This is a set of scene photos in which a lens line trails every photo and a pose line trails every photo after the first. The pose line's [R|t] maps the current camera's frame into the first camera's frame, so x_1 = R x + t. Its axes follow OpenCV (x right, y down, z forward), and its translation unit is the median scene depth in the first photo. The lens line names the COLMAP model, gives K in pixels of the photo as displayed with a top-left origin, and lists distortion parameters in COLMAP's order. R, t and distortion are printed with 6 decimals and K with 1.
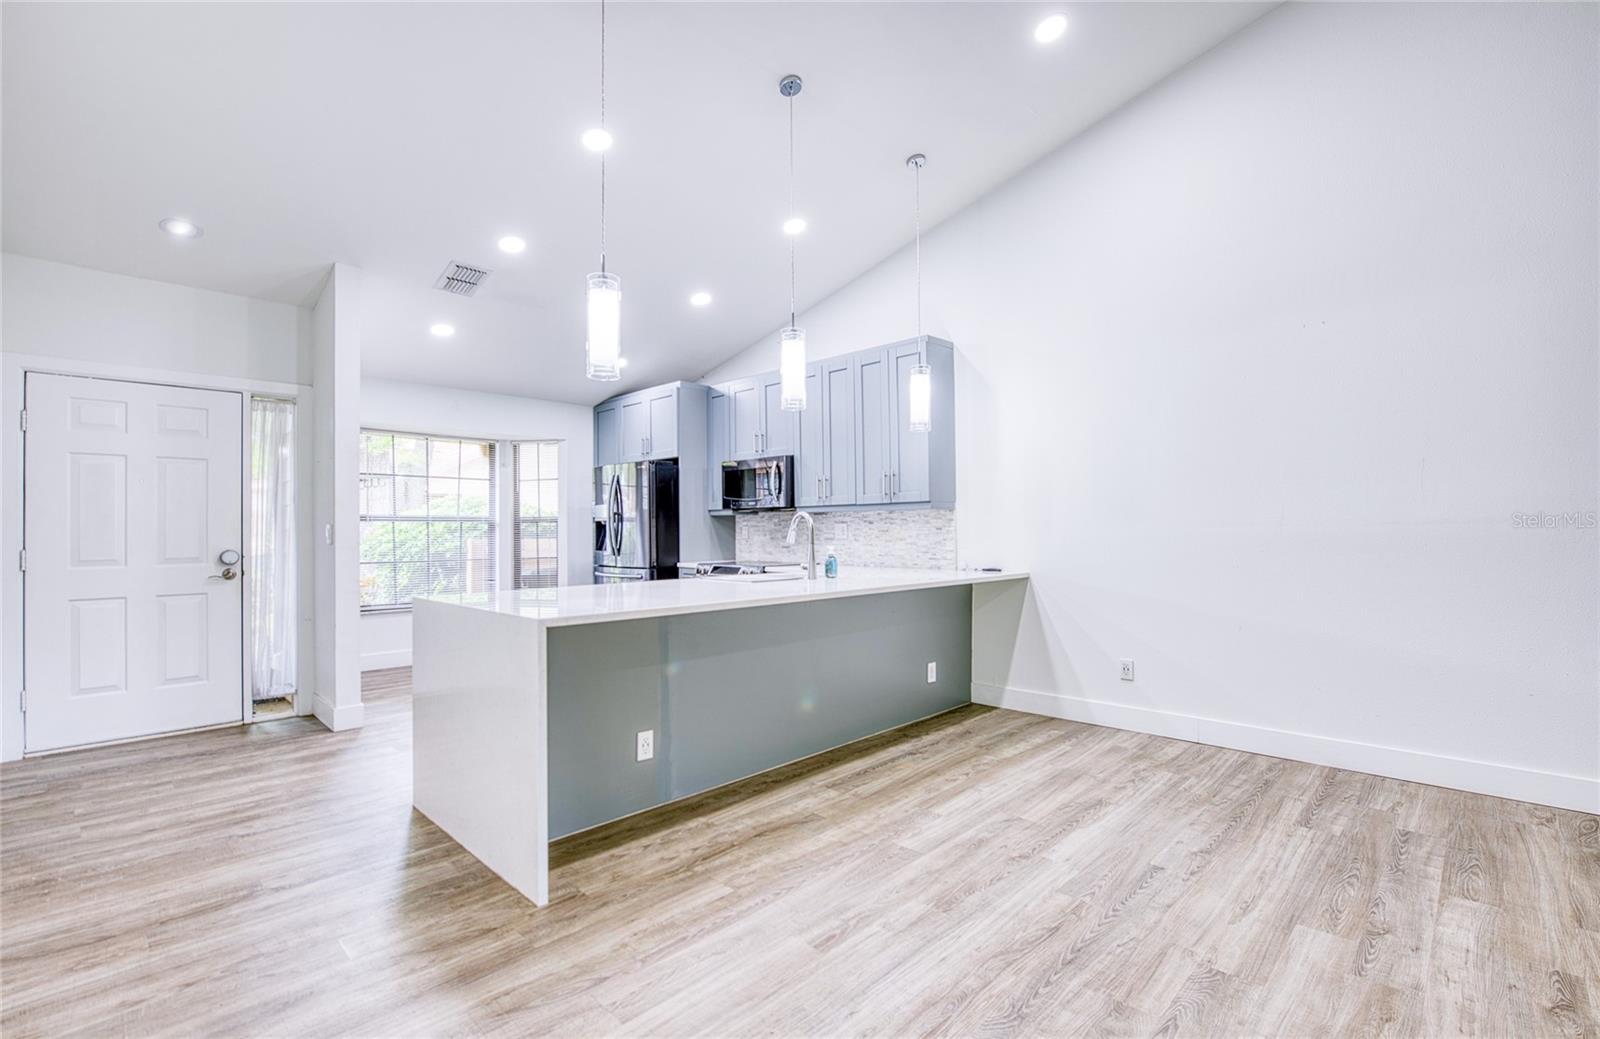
lens RADIAL K [[723.4, 0, 799.2], [0, 723.4, 522.9], [0, 0, 1]] dist [-0.010201, -0.001135]
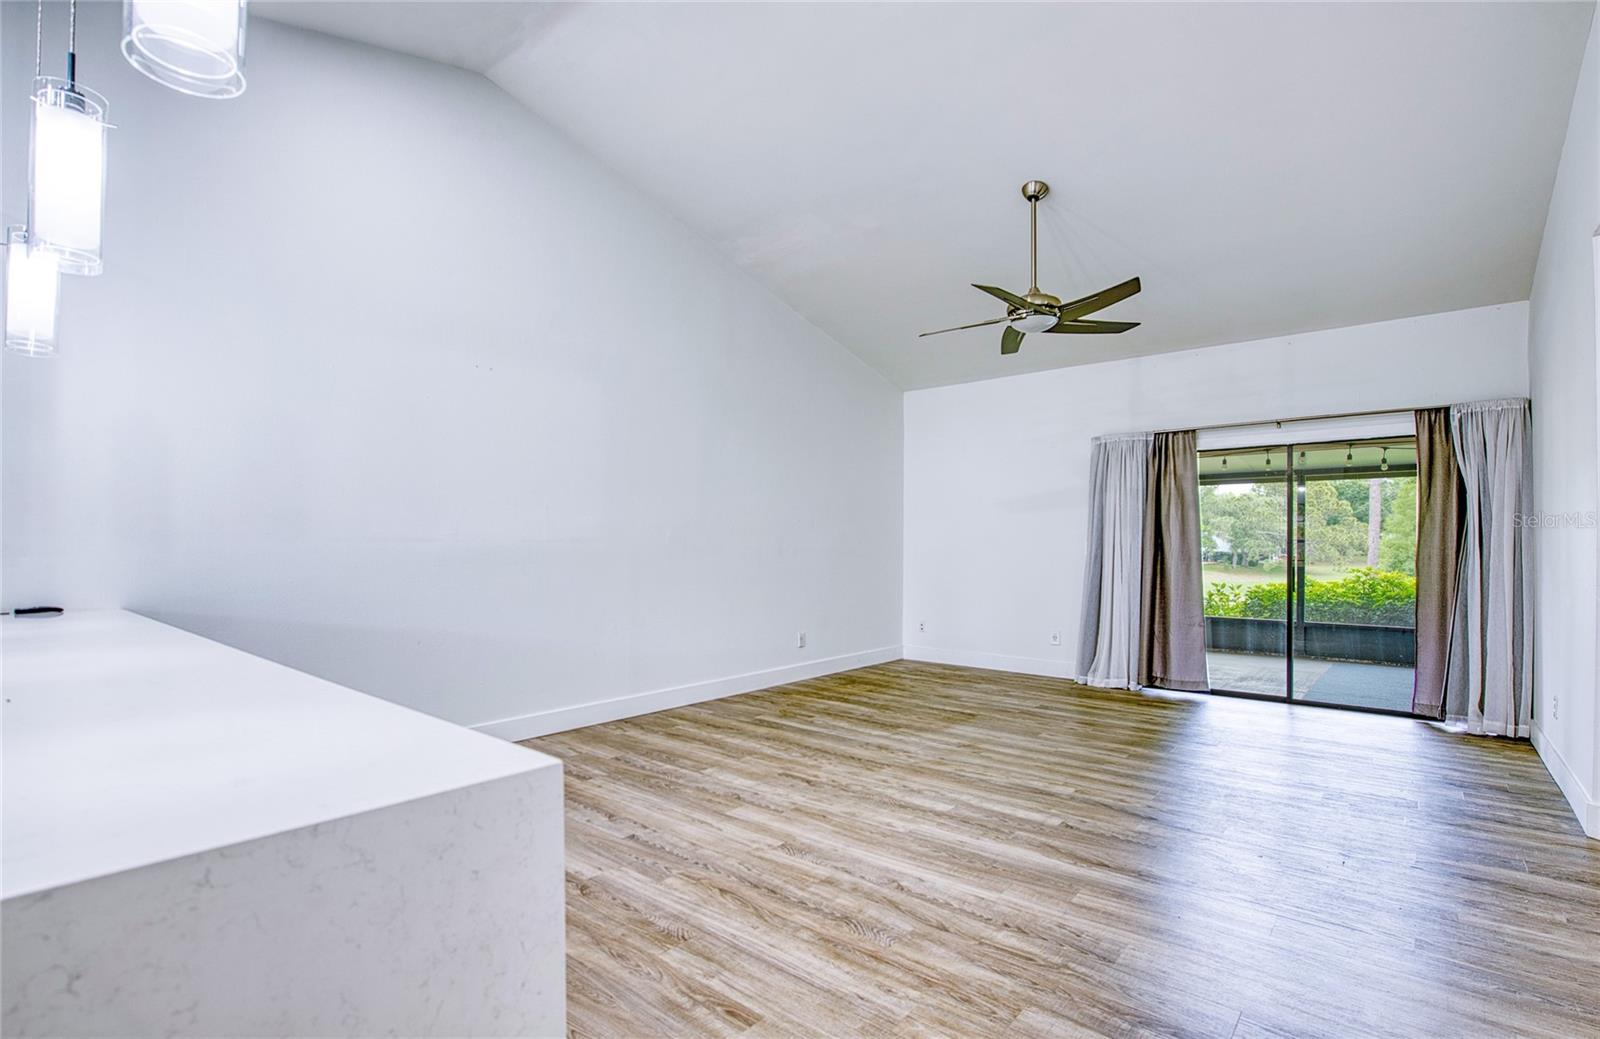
lens RADIAL K [[725.5, 0, 805.9], [0, 725.5, 545.6], [0, 0, 1]] dist [-0.002070, -0.007375]
pose [[-0.082768, 0.008548, 0.996532, -0.381656], [-0.012837, 0.999871, -0.009643, 0.010760], [-0.996486, -0.013590, -0.082647, 0.455950]]
